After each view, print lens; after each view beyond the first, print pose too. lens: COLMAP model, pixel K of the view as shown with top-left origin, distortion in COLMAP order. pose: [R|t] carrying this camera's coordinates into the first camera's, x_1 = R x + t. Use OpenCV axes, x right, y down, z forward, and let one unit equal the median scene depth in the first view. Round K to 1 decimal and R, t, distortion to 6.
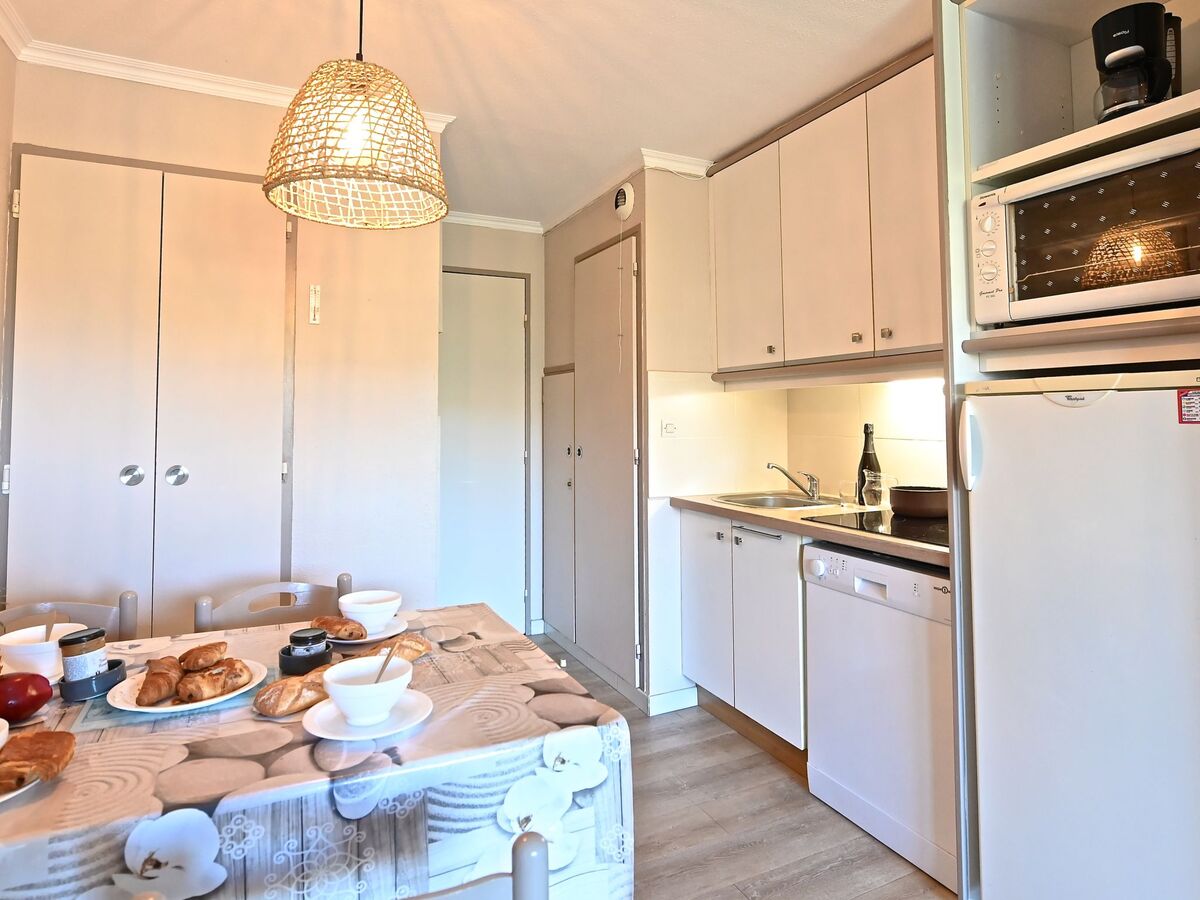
lens RADIAL K [[701.5, 0, 614.2], [0, 701.5, 378.4], [0, 0, 1]] dist [-0.008702, 0.000219]
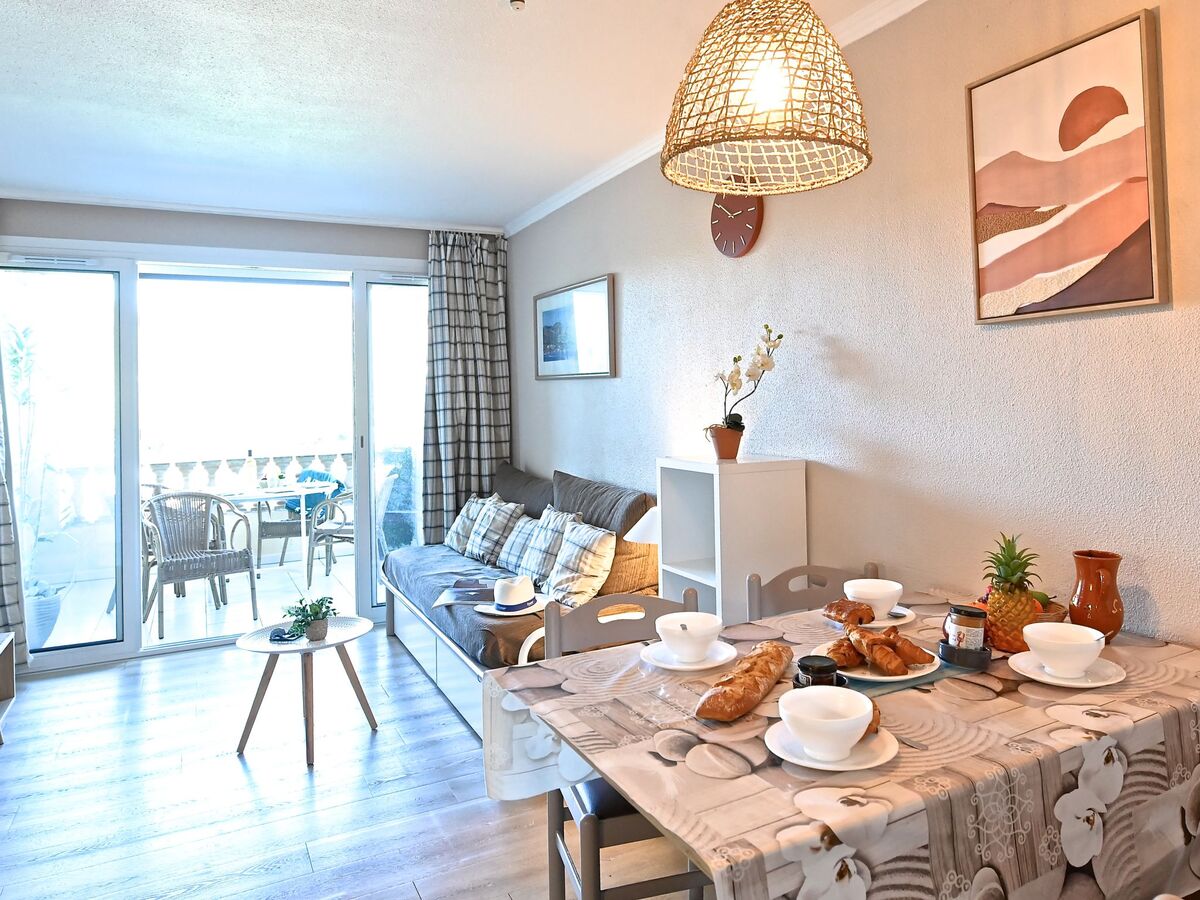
lens RADIAL K [[833.1, 0, 647.3], [0, 833.1, 384.8], [0, 0, 1]] dist [-0.006209, -0.000470]
pose [[-0.998838, 0.025554, -0.040851, -0.109827], [0.028395, 0.997103, -0.070561, 0.047506], [0.038929, -0.071639, -0.996671, 1.233290]]
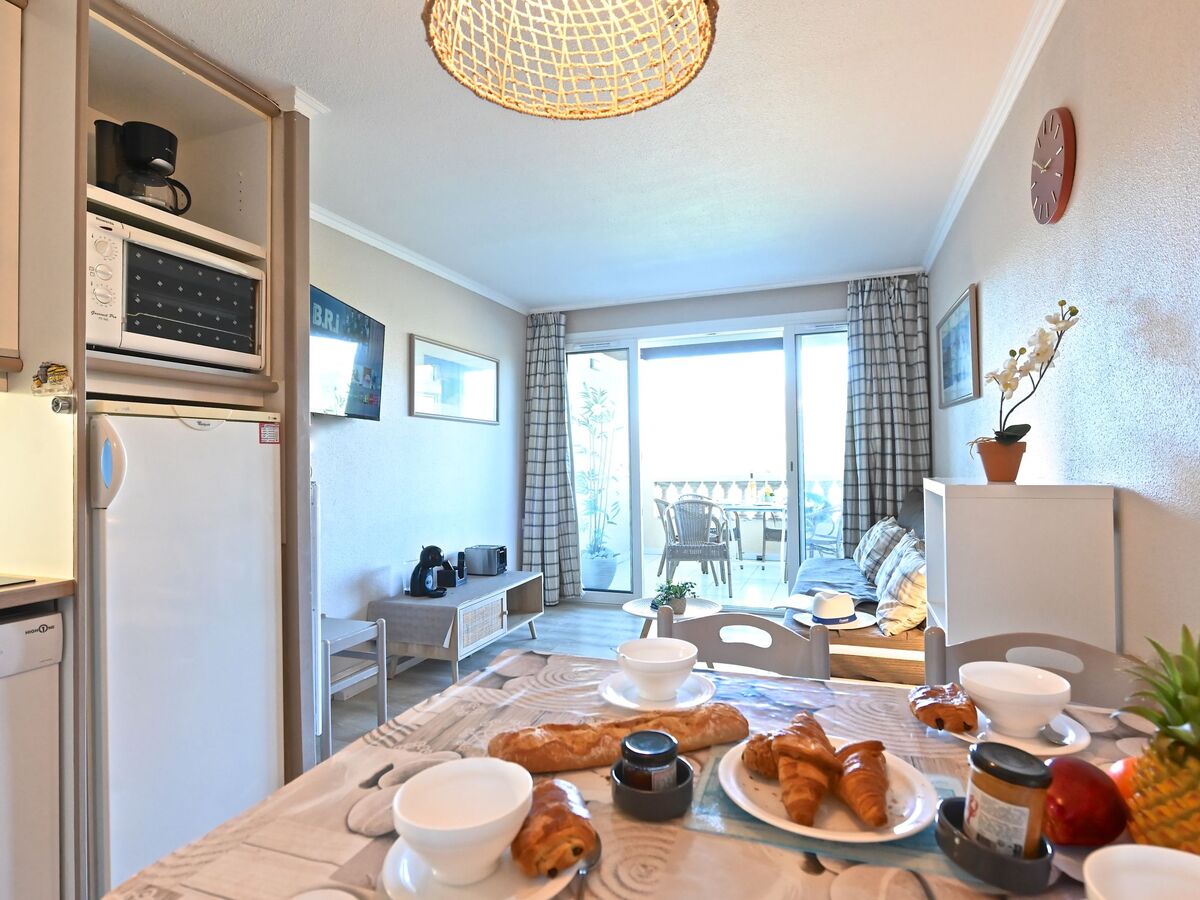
lens RADIAL K [[626.3, 0, 596.1], [0, 626.3, 448.6], [0, 0, 1]] dist [-0.013615, -0.001278]
pose [[-0.678414, 0.025526, 0.734237, -0.480710], [-0.020255, 0.998366, -0.053424, 0.082521], [-0.734401, -0.051116, -0.676788, 0.838292]]
